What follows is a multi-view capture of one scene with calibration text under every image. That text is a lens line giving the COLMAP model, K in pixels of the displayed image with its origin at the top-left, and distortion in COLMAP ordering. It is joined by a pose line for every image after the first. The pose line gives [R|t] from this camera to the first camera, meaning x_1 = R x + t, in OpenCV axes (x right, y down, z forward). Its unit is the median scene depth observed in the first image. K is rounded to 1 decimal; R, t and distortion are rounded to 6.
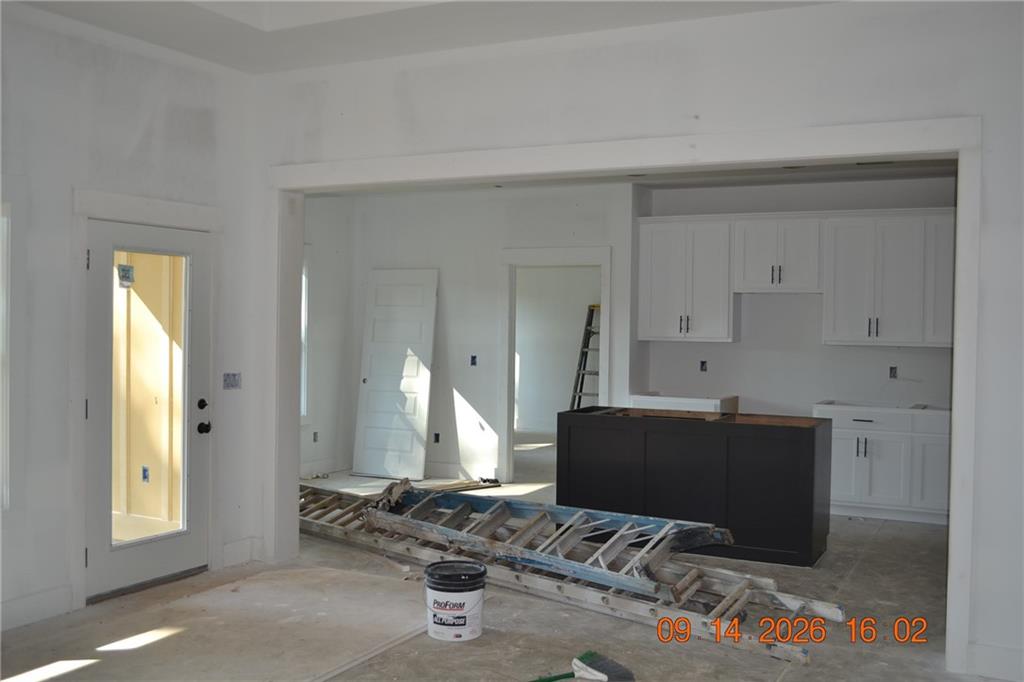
lens RADIAL K [[1051.5, 0, 508.5], [0, 1051.5, 341.4], [0, 0, 1]] dist [-0.046422, 0.000000]
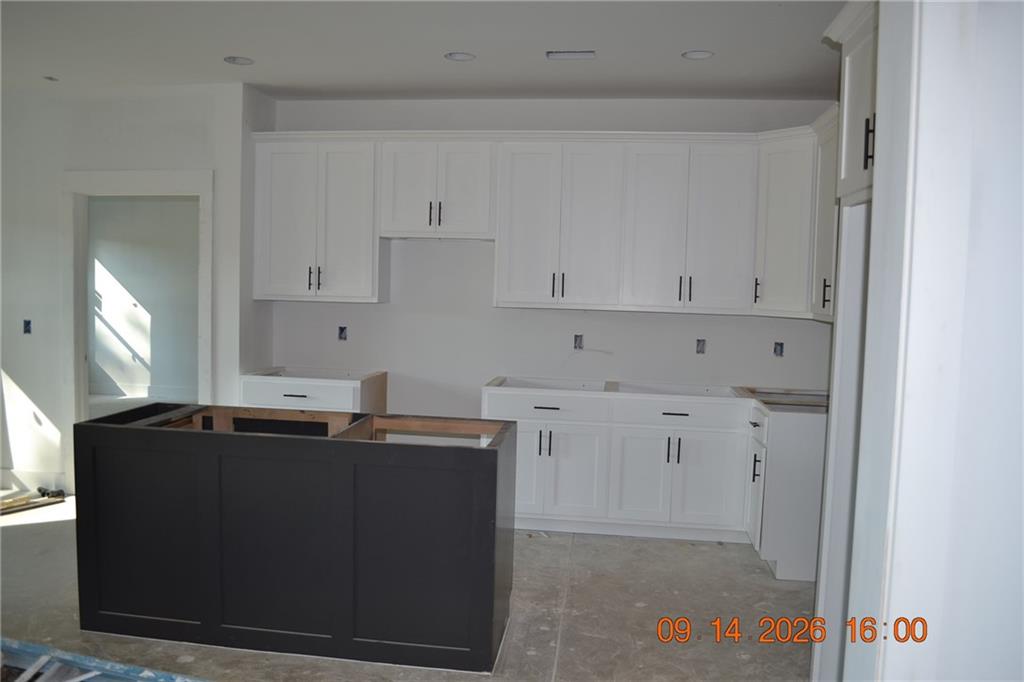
lens RADIAL K [[807.3, 0, 512.2], [0, 807.3, 344.5], [0, 0, 1]] dist [-0.074975, -0.004881]
pose [[0.941372, -0.012862, 0.337126, 0.117254], [-0.007052, 0.998304, 0.057780, -0.003748], [-0.337297, -0.056770, 0.939685, 0.455815]]
